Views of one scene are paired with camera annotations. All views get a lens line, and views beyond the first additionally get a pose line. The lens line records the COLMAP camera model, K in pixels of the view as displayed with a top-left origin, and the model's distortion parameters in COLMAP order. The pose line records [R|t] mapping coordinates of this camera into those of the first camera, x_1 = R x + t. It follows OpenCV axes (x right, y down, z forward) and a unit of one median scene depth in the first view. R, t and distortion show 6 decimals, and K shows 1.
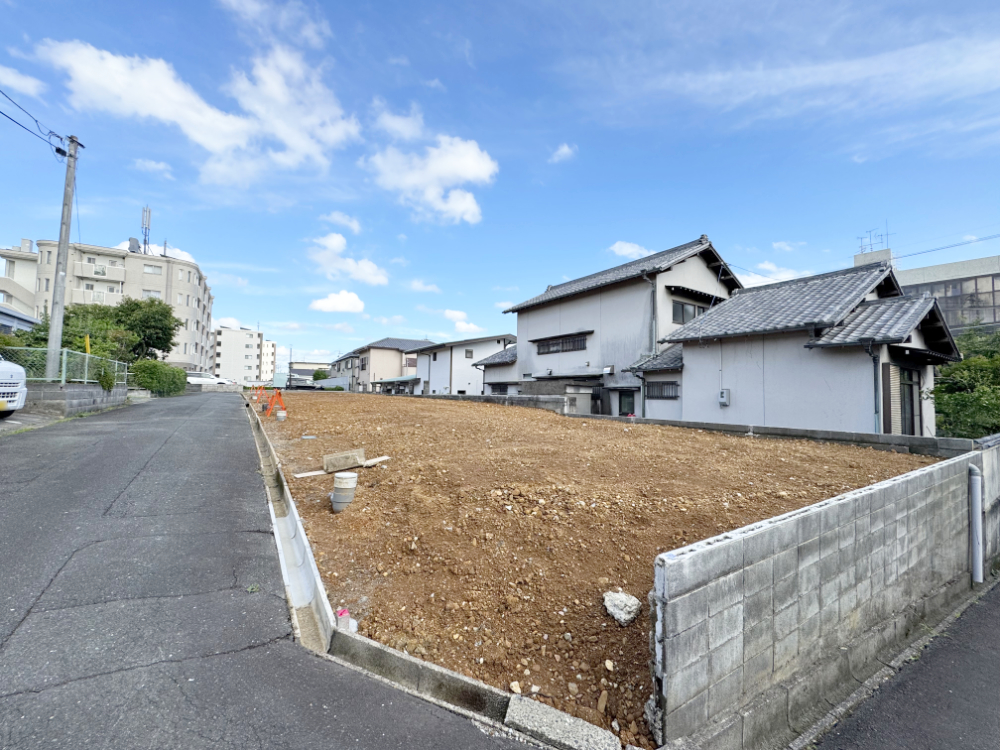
lens RADIAL K [[398.8, 0, 499.4], [0, 398.8, 371.3], [0, 0, 1]] dist [-0.002801, 0.000310]
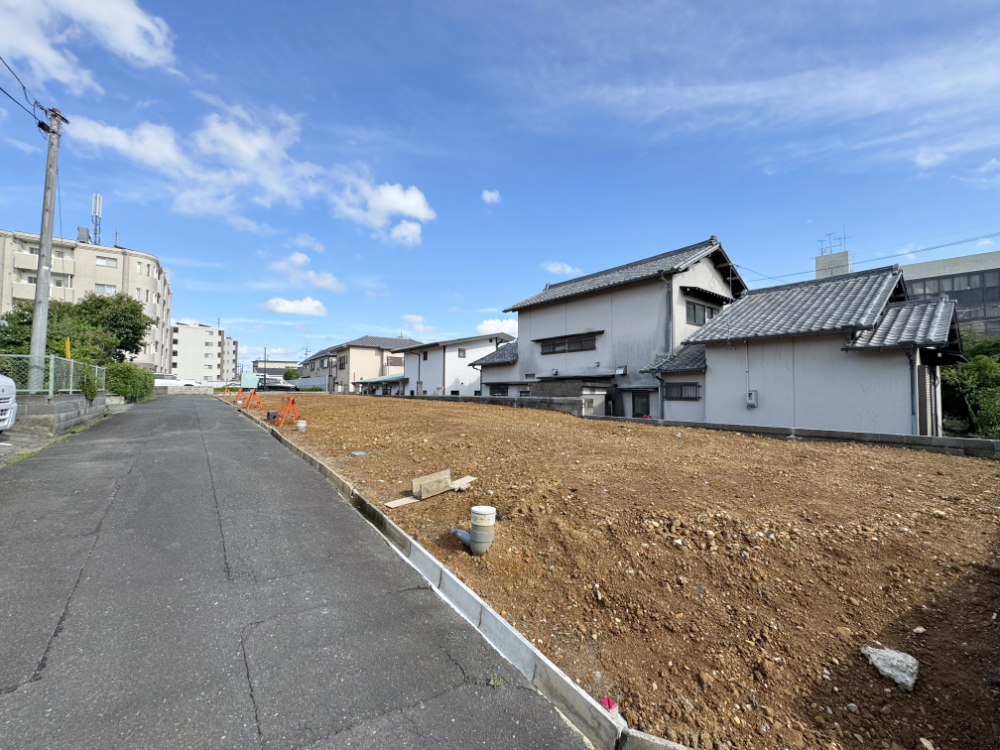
lens RADIAL K [[398.8, 0, 499.4], [0, 398.8, 371.3], [0, 0, 1]] dist [-0.002801, 0.000310]
pose [[0.996953, -0.007744, 0.077625, -0.145251], [0.007102, 0.999938, 0.008541, -0.016854], [-0.077686, -0.007963, 0.996946, 0.046495]]
